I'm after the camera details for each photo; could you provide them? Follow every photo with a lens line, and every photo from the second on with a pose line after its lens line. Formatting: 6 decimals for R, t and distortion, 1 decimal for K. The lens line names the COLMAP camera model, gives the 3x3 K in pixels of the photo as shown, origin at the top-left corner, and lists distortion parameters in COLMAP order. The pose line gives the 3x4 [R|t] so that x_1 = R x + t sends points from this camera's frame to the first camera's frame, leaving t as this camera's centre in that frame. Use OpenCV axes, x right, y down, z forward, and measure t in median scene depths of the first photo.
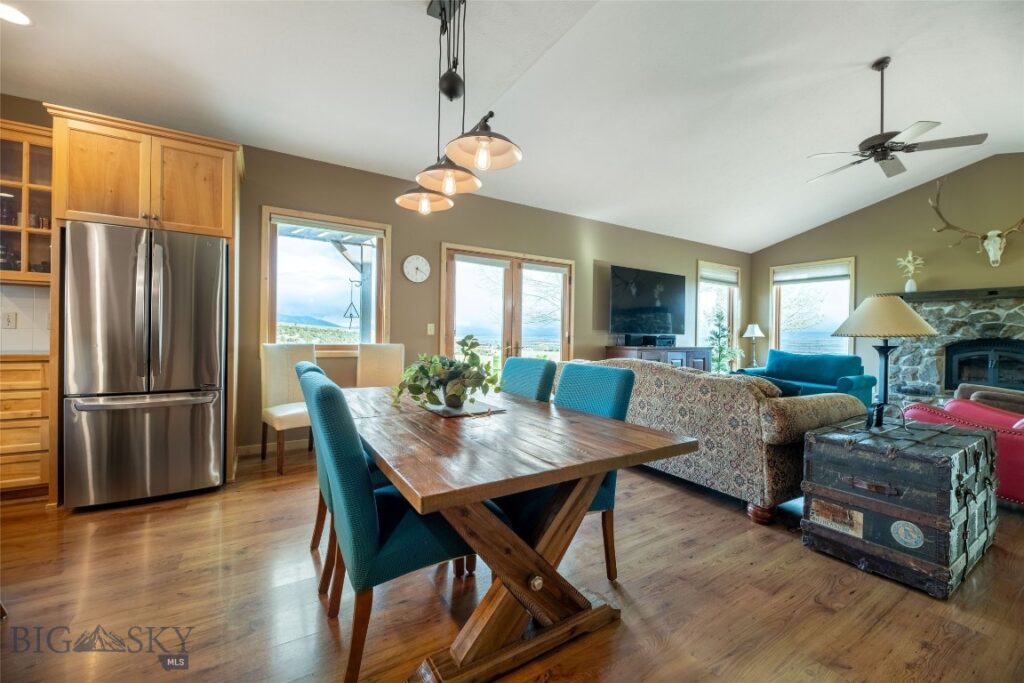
lens RADIAL K [[413.7, 0, 519.7], [0, 413.7, 336.3], [0, 0, 1]] dist [0.007935, -0.001966]
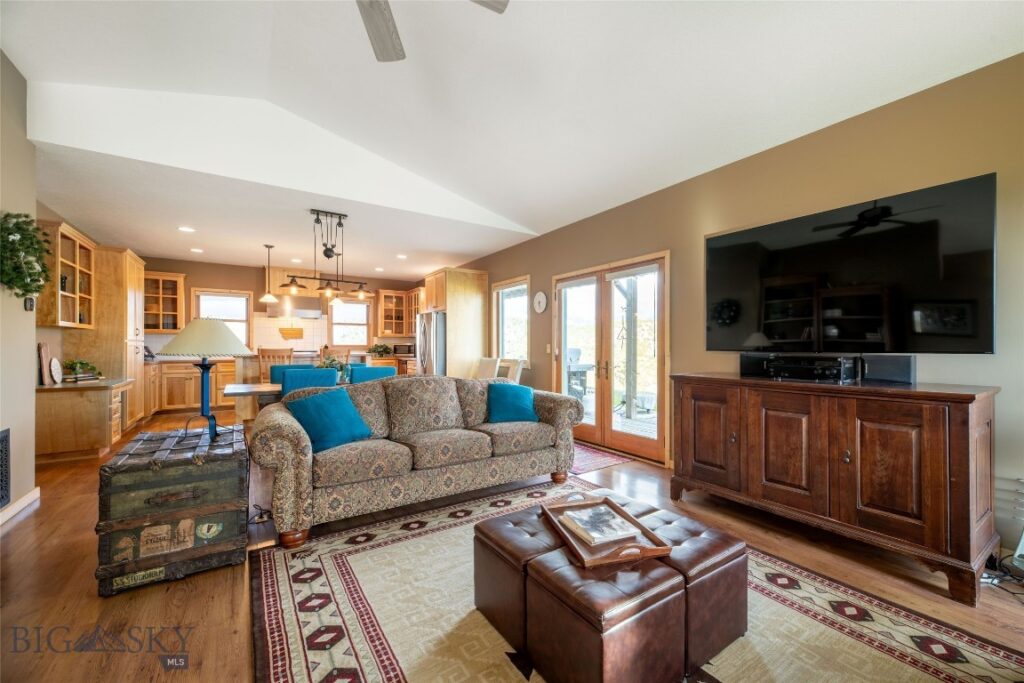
lens RADIAL K [[413.7, 0, 541.2], [0, 413.7, 347.4], [0, 0, 1]] dist [0.007935, -0.001966]
pose [[0.062280, -0.012912, -0.997975, 0.911994], [-0.002882, 0.999910, -0.013117, -0.004587], [0.998055, 0.003693, 0.062237, 0.811843]]
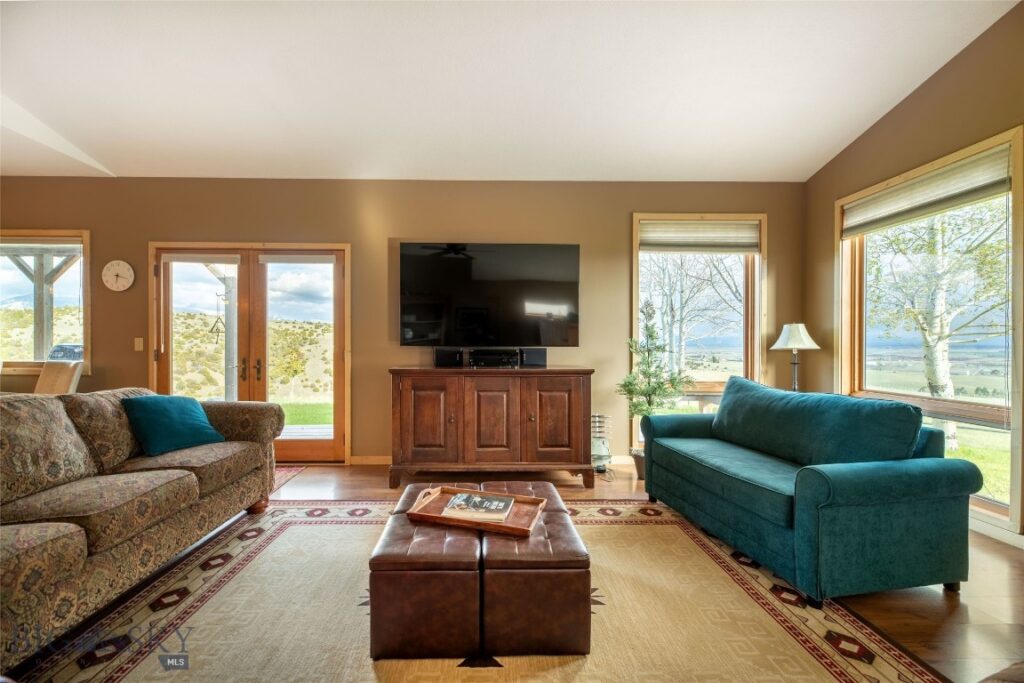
lens RADIAL K [[413.7, 0, 492.5], [0, 413.7, 349.3], [0, 0, 1]] dist [0.007935, -0.001966]
pose [[0.851786, -0.005260, -0.523863, 0.778156], [0.007850, 0.999965, 0.002724, -0.003362], [0.523830, -0.006433, 0.851798, 0.583280]]
